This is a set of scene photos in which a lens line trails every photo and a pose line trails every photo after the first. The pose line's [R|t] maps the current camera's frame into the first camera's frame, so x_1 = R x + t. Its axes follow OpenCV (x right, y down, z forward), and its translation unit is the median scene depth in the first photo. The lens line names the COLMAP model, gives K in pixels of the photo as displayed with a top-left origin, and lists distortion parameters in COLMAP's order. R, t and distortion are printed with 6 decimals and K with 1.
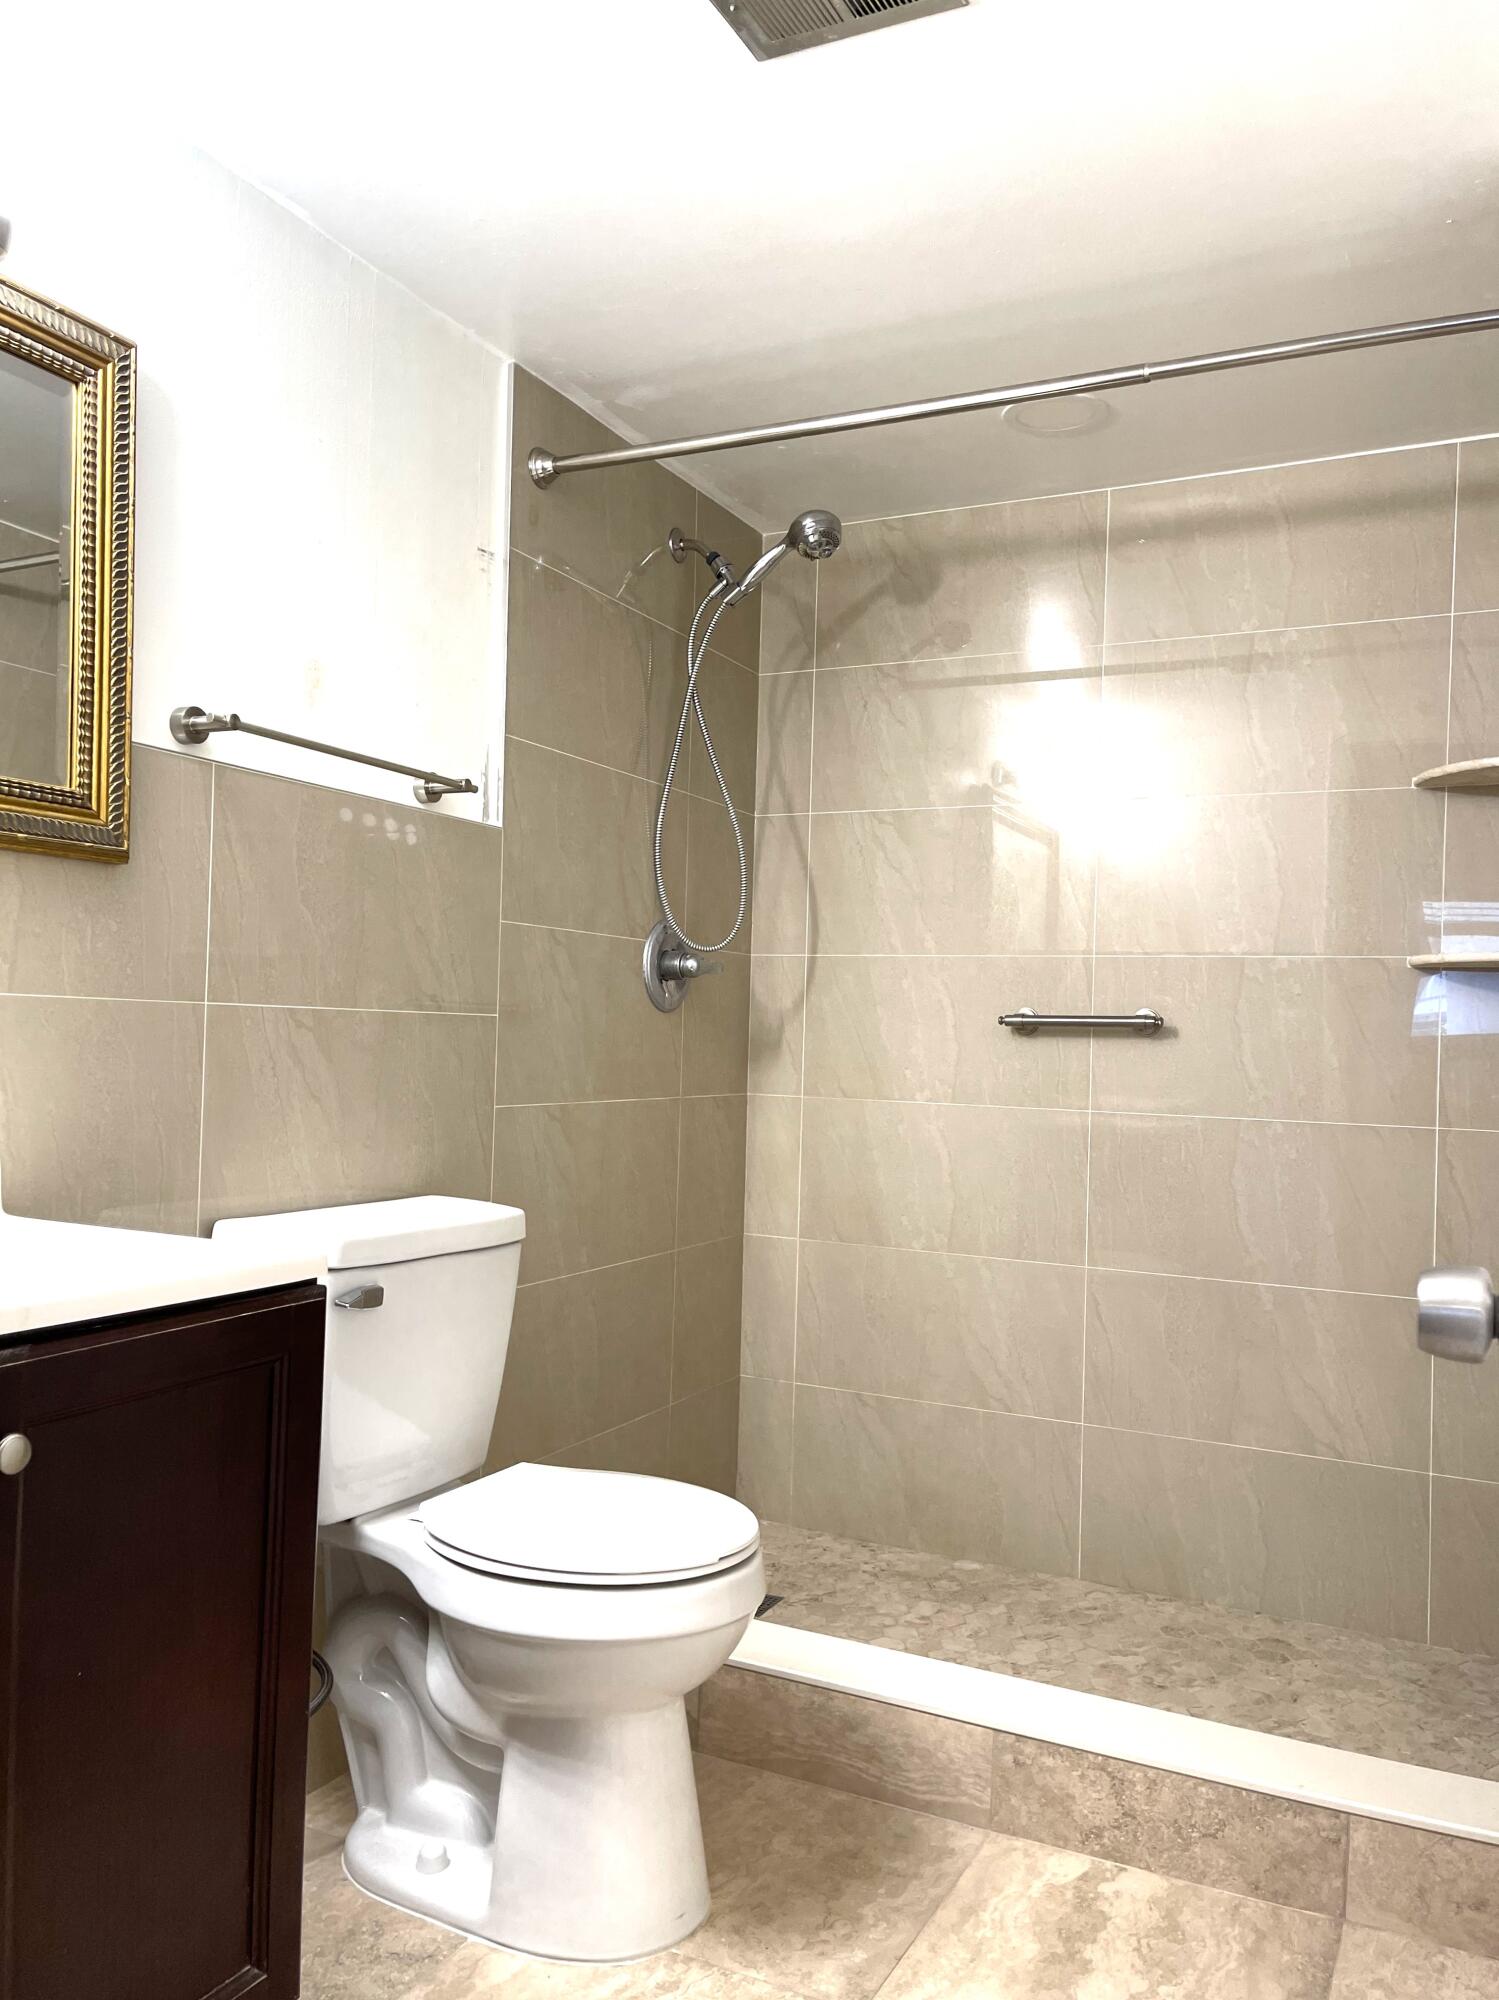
lens RADIAL K [[1592.3, 0, 760.9], [0, 1592.3, 1005.5], [0, 0, 1]] dist [0.072247, -0.079145]
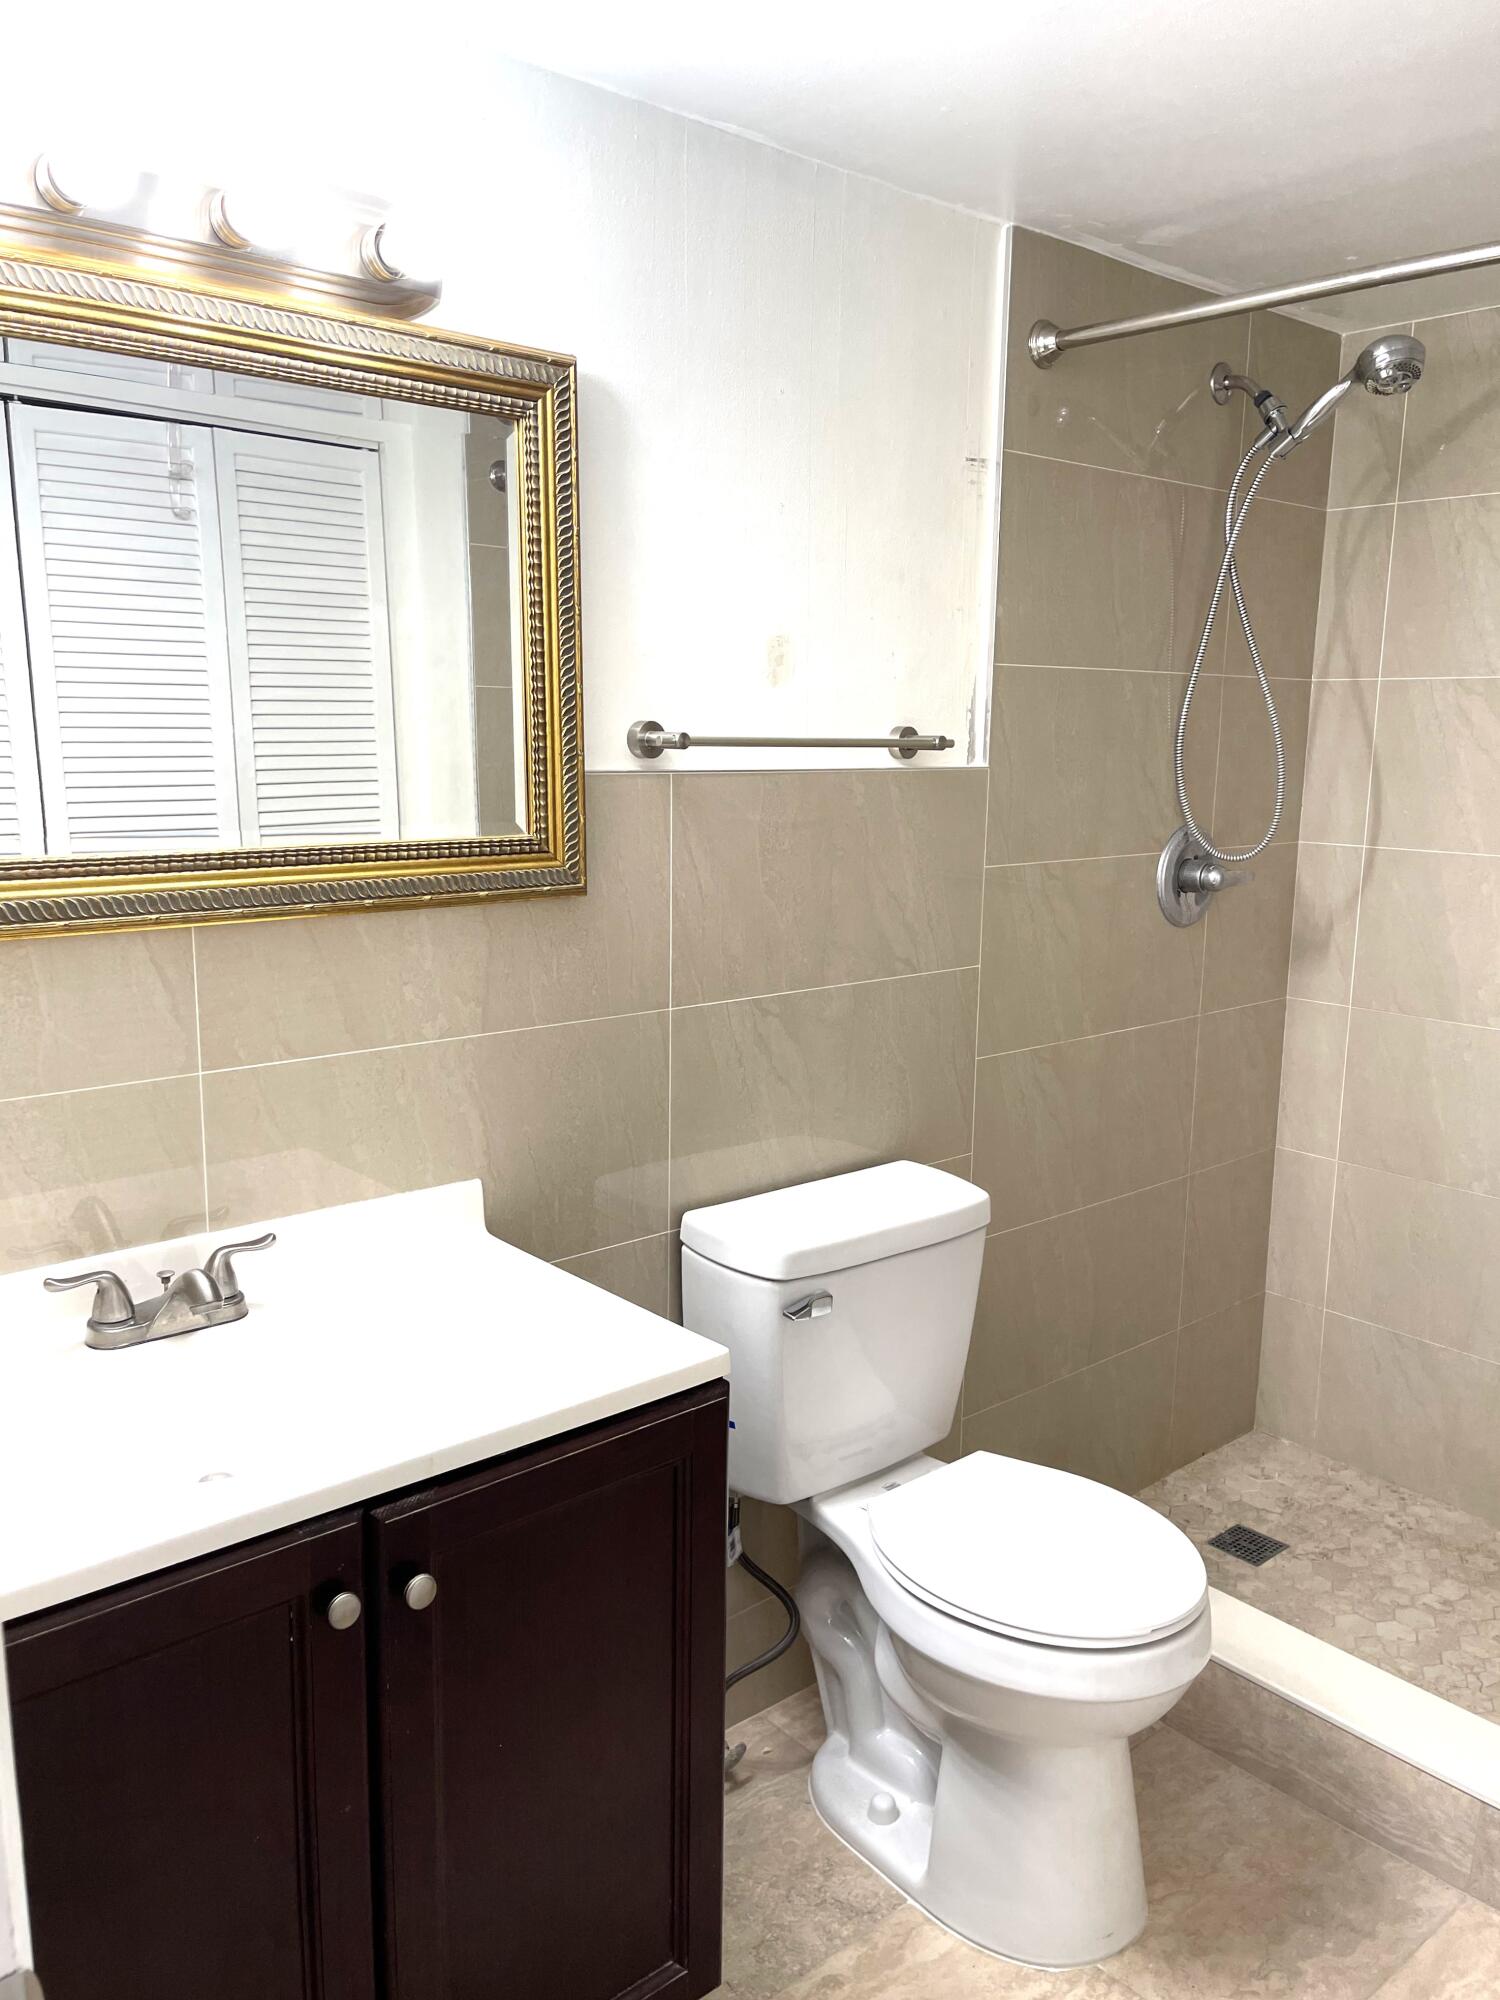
lens RADIAL K [[1592.3, 0, 752.2], [0, 1592.3, 987.2], [0, 0, 1]] dist [0.072247, -0.079145]
pose [[0.922809, 0.054459, -0.381390, 0.080022], [0.021725, 0.981027, 0.192648, -0.180666], [0.384645, -0.186063, 0.904118, 0.080752]]
